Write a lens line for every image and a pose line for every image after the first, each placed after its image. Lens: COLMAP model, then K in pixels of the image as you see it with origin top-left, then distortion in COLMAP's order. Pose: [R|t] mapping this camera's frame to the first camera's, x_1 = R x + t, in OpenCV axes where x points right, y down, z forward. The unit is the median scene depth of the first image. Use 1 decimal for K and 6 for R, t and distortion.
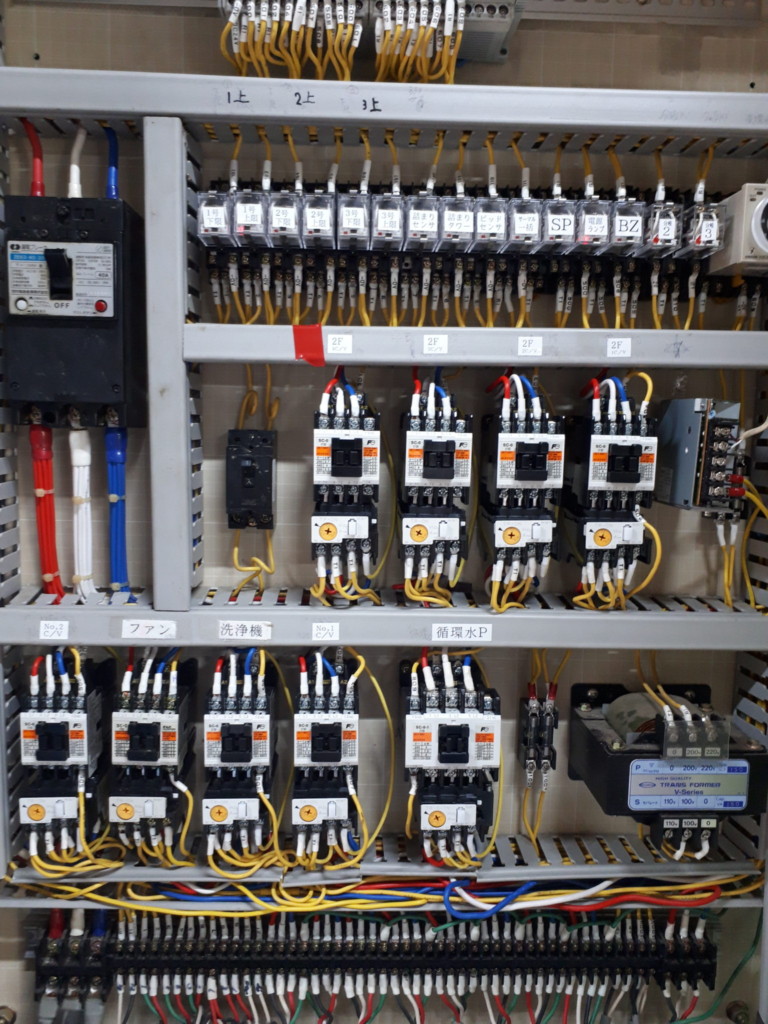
lens RADIAL K [[829.8, 0, 380.1], [0, 829.8, 546.7], [0, 0, 1]] dist [-0.005381, -0.001716]
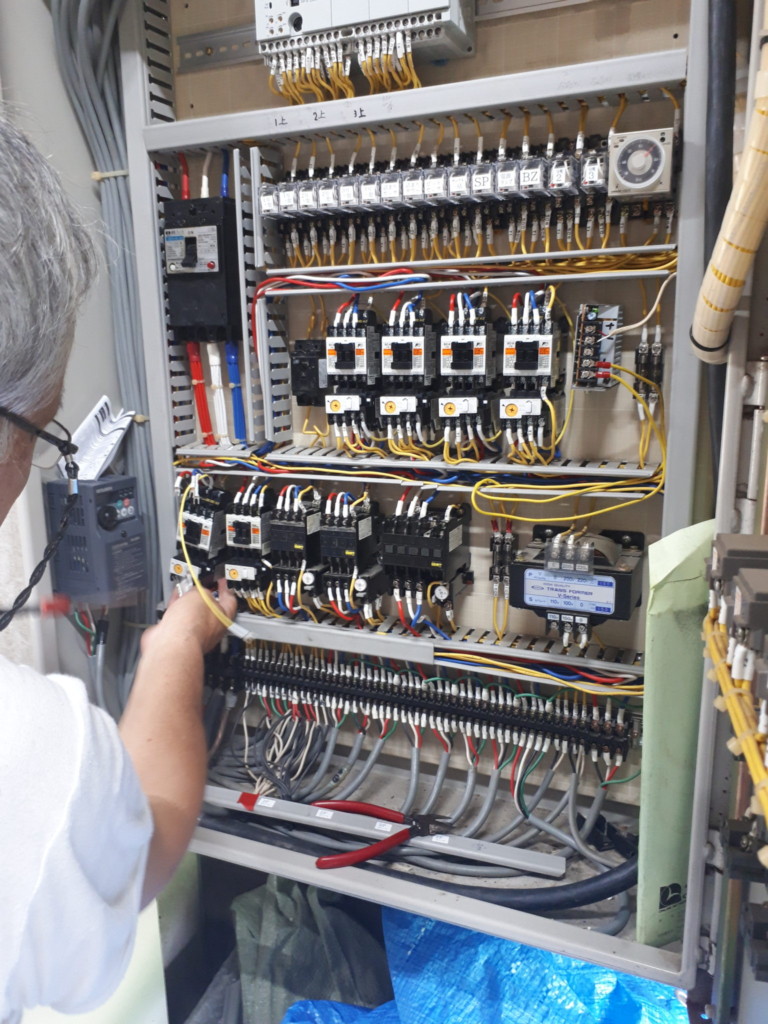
lens RADIAL K [[807.9, 0, 385.4], [0, 807.9, 554.3], [0, 0, 1]] dist [-0.000838, -0.006422]
pose [[0.904621, 0.080106, -0.418621, 0.647698], [-0.032321, 0.992244, 0.120029, 0.072974], [0.424990, -0.095051, 0.900194, -0.335613]]
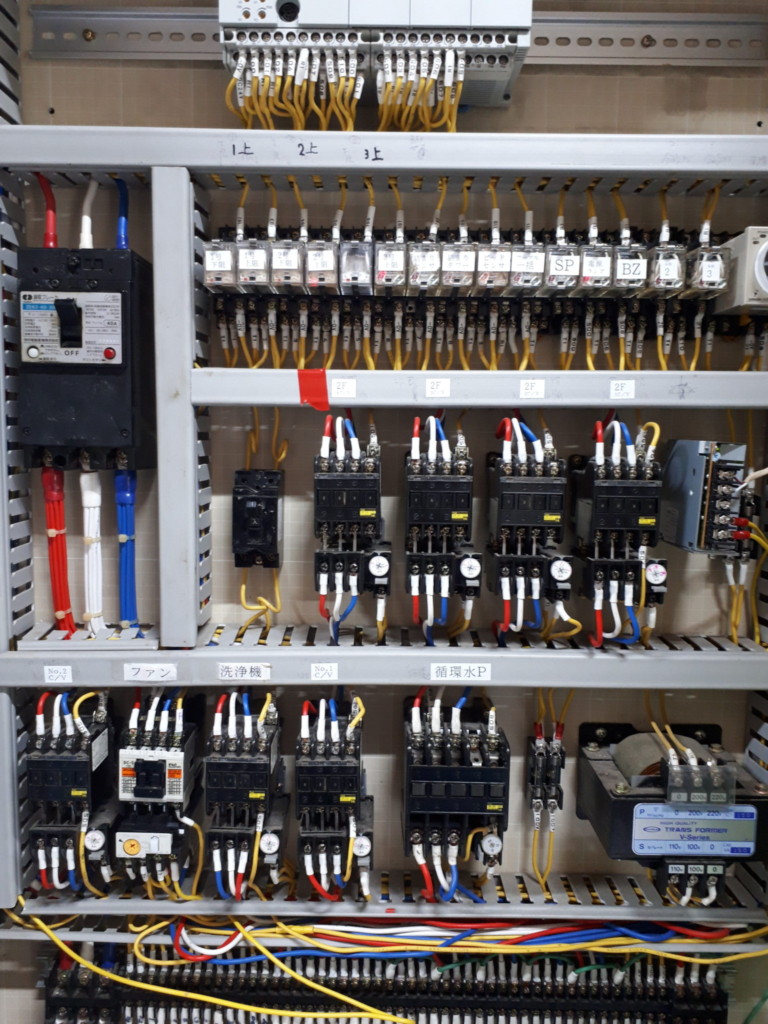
lens RADIAL K [[829.8, 0, 380.1], [0, 829.8, 546.7], [0, 0, 1]] dist [-0.005381, -0.001716]
pose [[0.999189, 0.002414, -0.040188, 0.036381], [-0.003012, 0.999886, -0.014822, -0.034375], [0.040148, 0.014931, 0.999082, -0.006860]]
